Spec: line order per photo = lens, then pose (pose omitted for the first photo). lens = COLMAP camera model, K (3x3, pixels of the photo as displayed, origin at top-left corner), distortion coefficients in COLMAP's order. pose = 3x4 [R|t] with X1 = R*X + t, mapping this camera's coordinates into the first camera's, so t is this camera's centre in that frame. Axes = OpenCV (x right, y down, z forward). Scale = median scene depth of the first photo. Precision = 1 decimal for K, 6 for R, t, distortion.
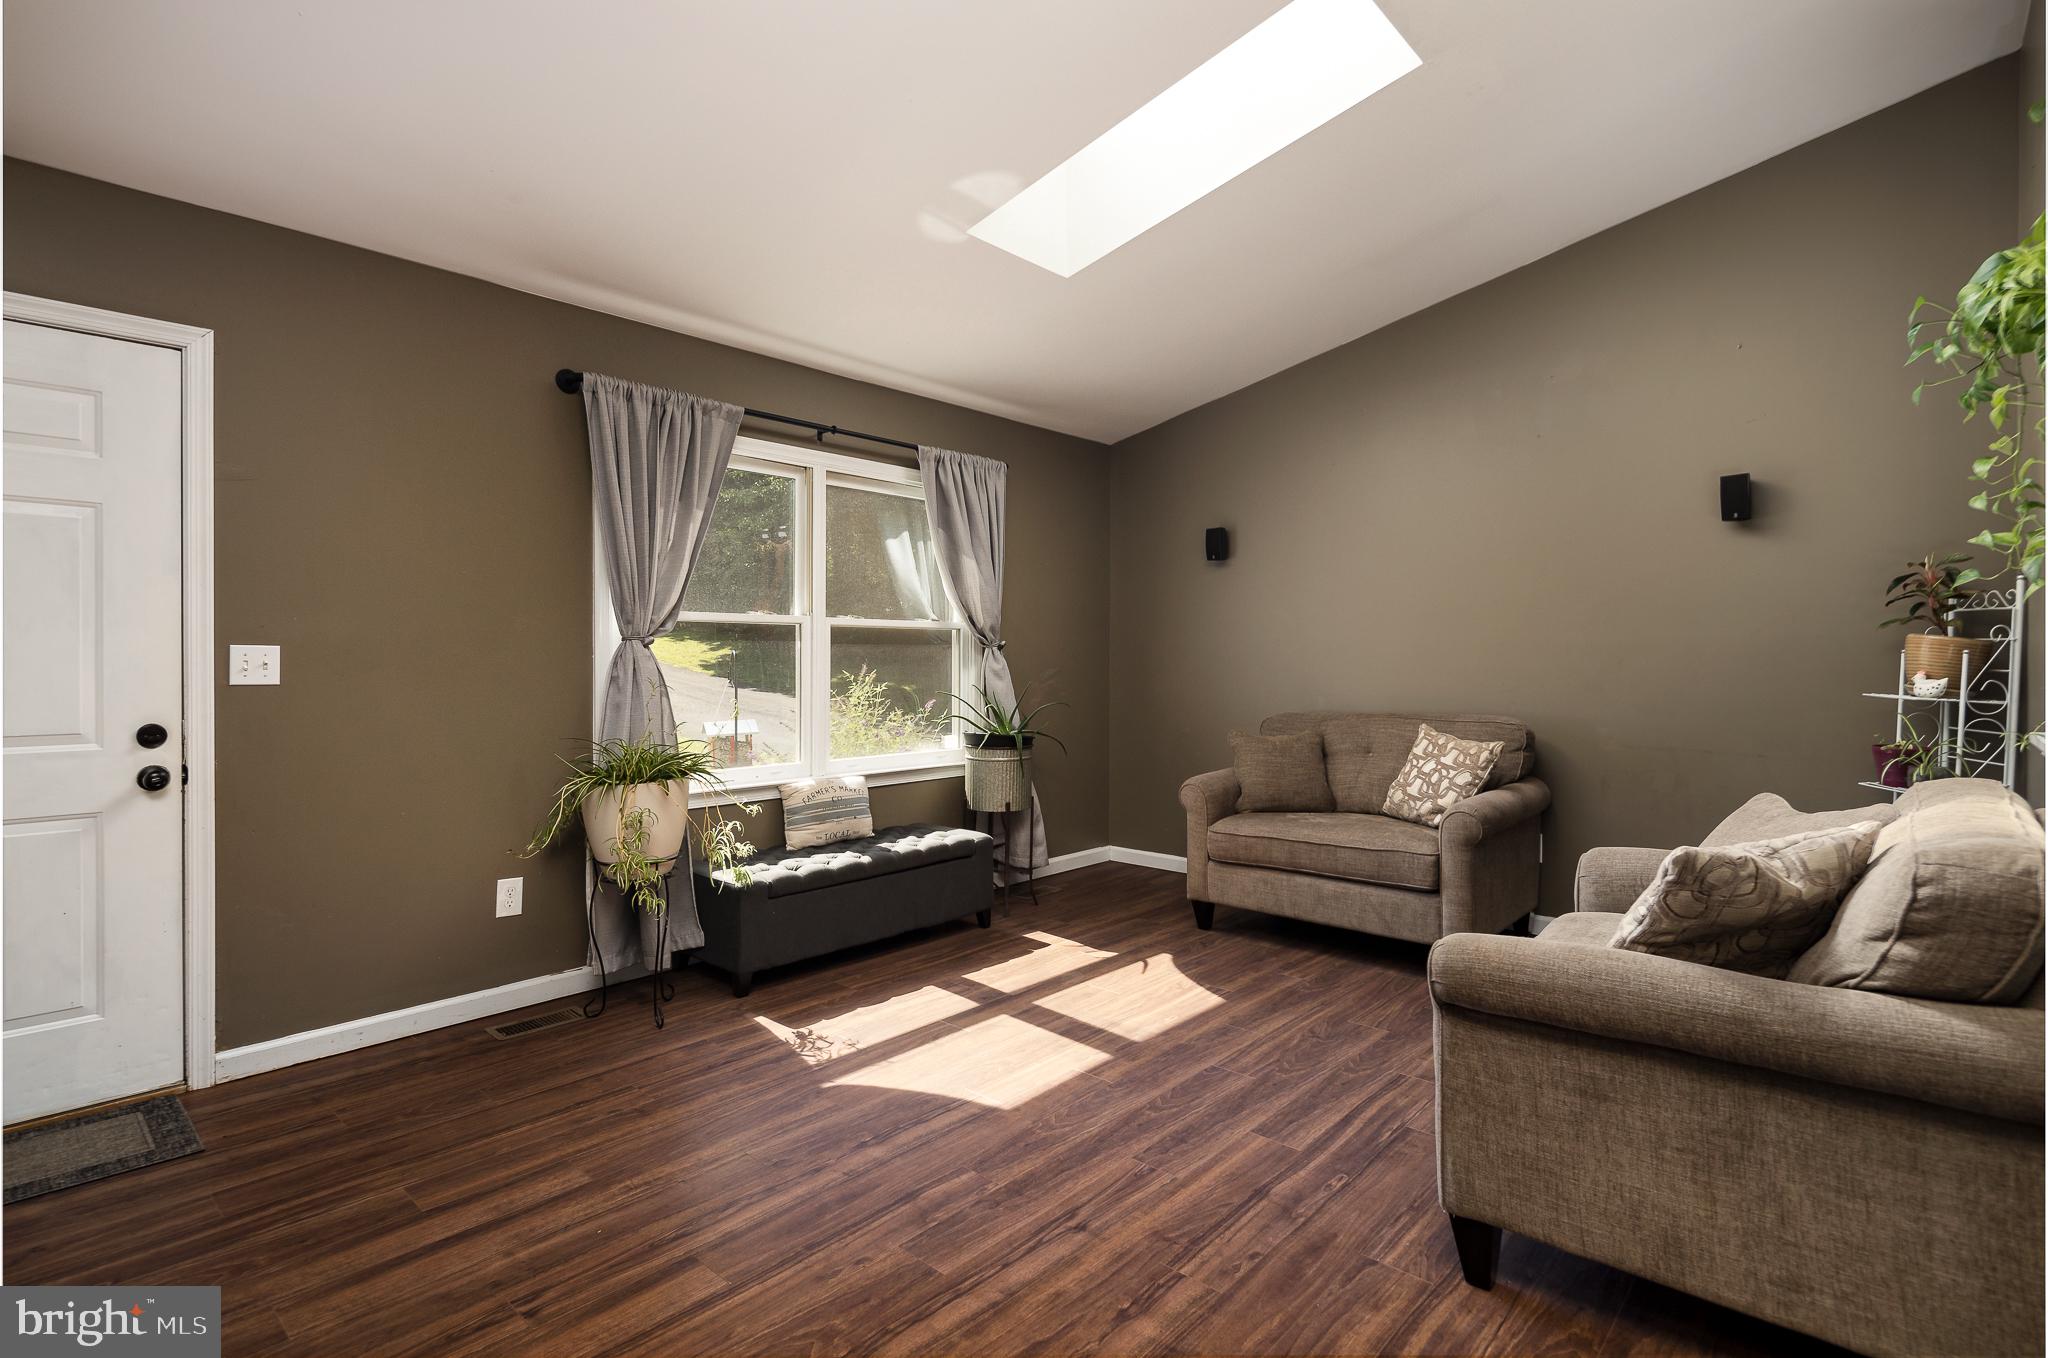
lens RADIAL K [[975.4, 0, 1023.5], [0, 975.4, 667.1], [0, 0, 1]] dist [-0.009039, 0.004870]
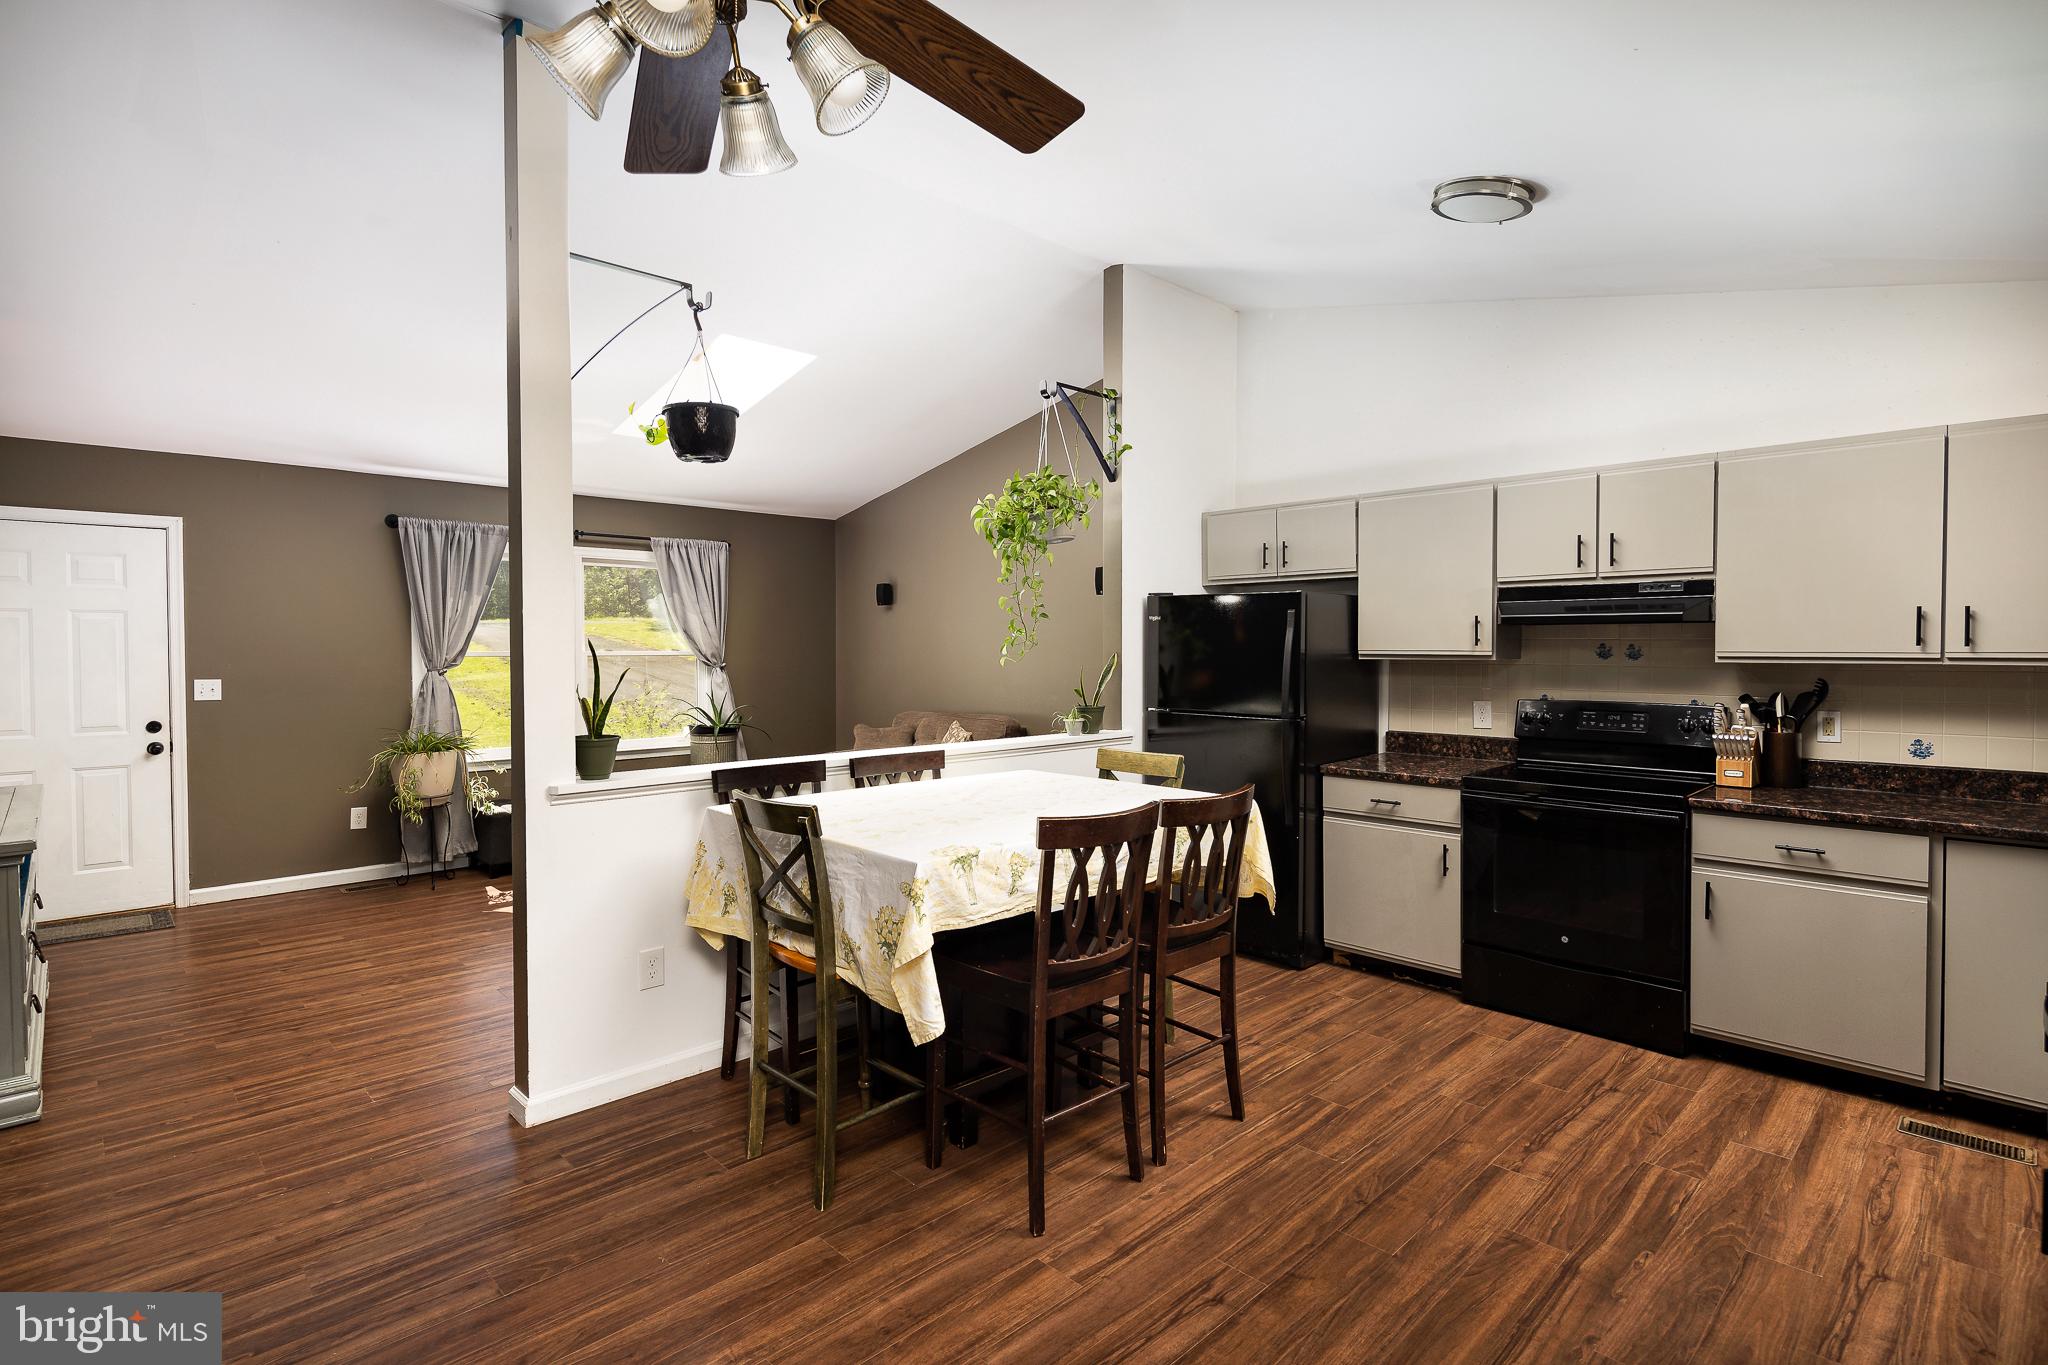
lens RADIAL K [[975.4, 0, 1013.9], [0, 975.4, 669.9], [0, 0, 1]] dist [-0.009039, 0.004870]
pose [[0.997894, -0.000671, -0.064858, 0.831119], [0.001657, 0.999884, 0.015153, -0.061613], [0.064840, -0.015228, 0.997779, -0.729292]]
